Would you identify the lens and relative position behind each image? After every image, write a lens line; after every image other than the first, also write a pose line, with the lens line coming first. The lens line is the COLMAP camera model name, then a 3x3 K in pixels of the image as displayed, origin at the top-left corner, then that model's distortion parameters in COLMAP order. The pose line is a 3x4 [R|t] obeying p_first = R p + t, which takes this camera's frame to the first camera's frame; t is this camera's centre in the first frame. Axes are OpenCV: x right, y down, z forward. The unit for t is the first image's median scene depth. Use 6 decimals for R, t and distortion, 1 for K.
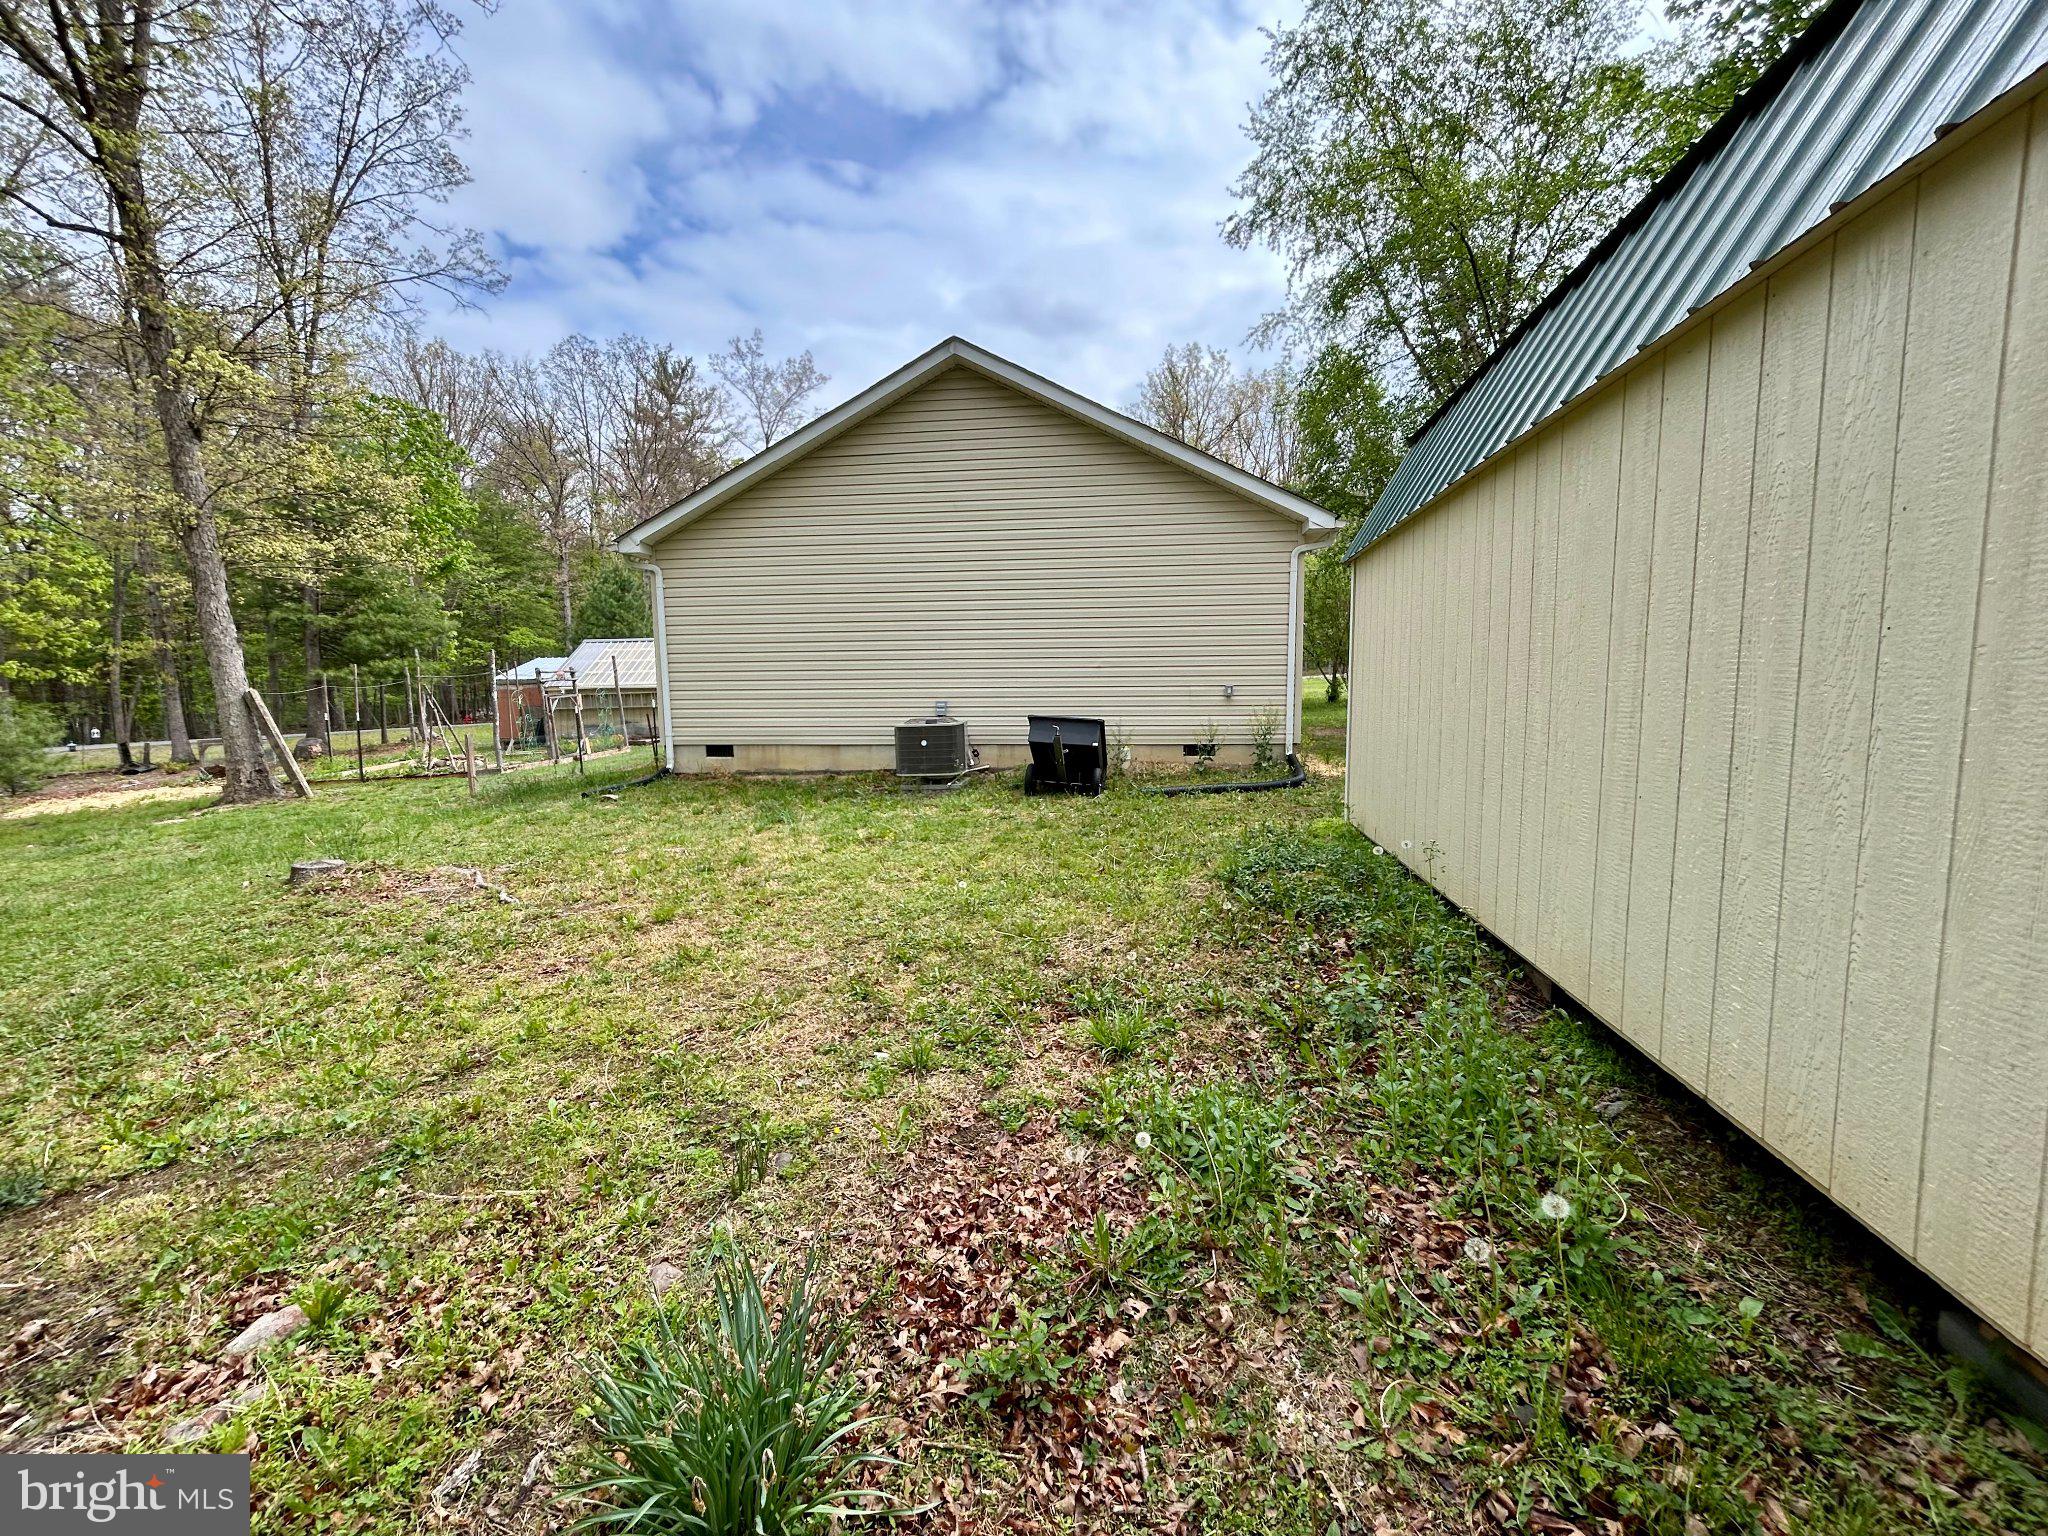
lens RADIAL K [[827.7, 0, 1021.9], [0, 827.7, 769.3], [0, 0, 1]] dist [0.001517, -0.000705]
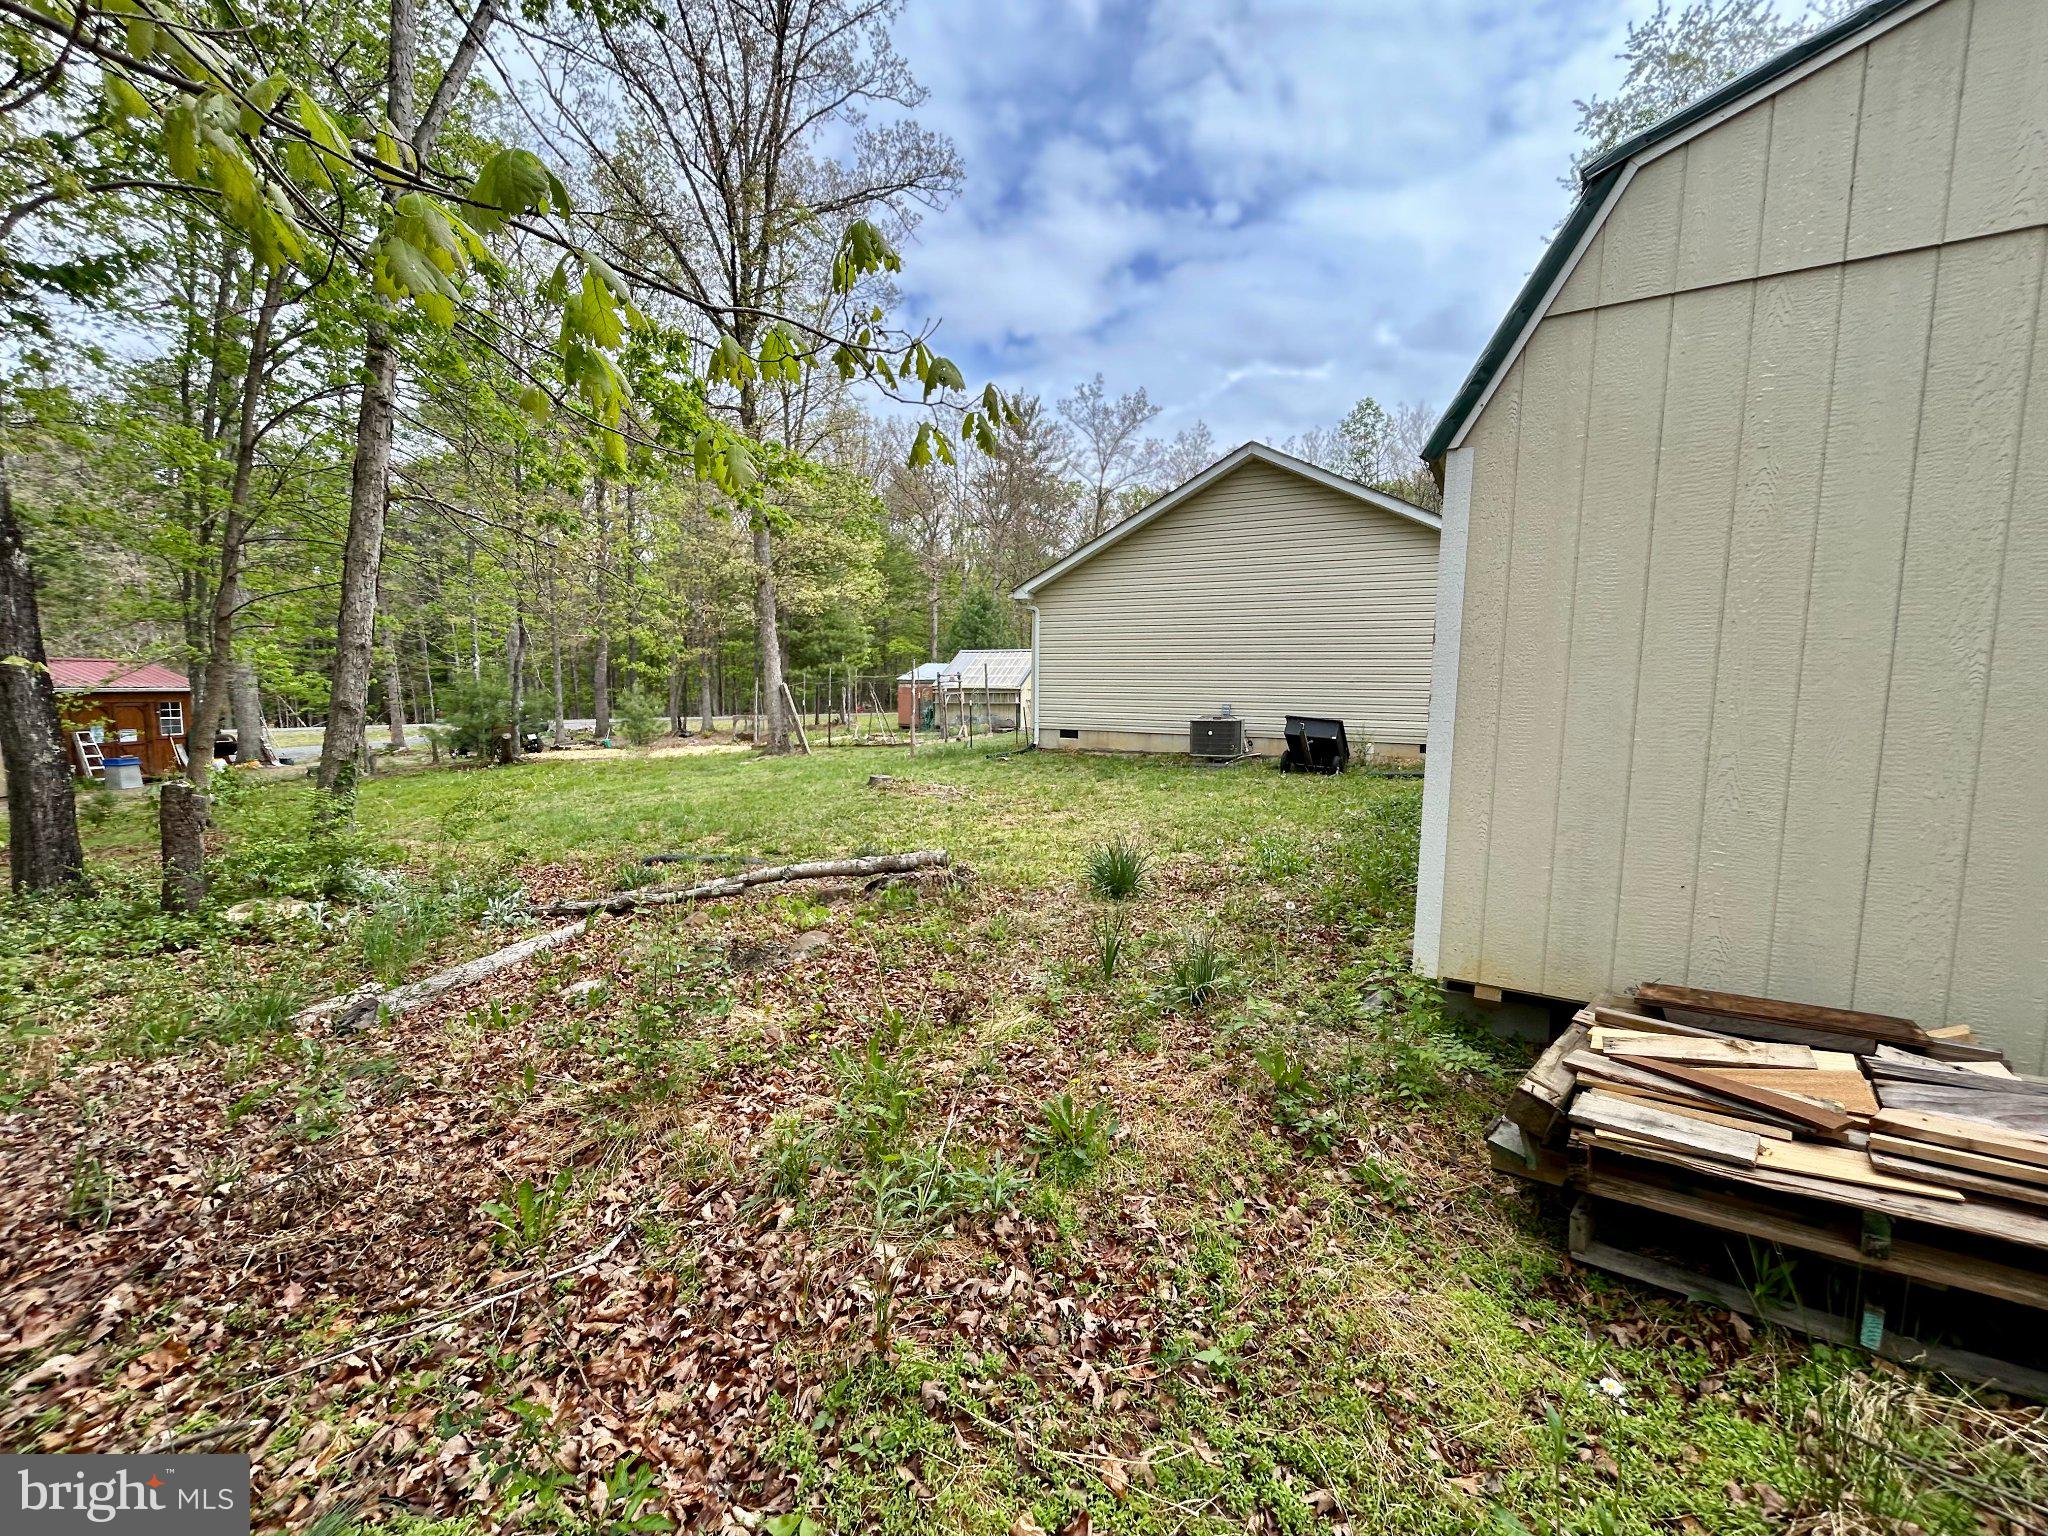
lens RADIAL K [[827.7, 0, 1014.2], [0, 827.7, 776.8], [0, 0, 1]] dist [0.001517, -0.000705]
pose [[0.928919, 0.063987, -0.364712, 0.071501], [-0.063030, 0.997906, 0.014543, 0.034284], [0.364879, 0.009479, 0.931007, -0.345860]]
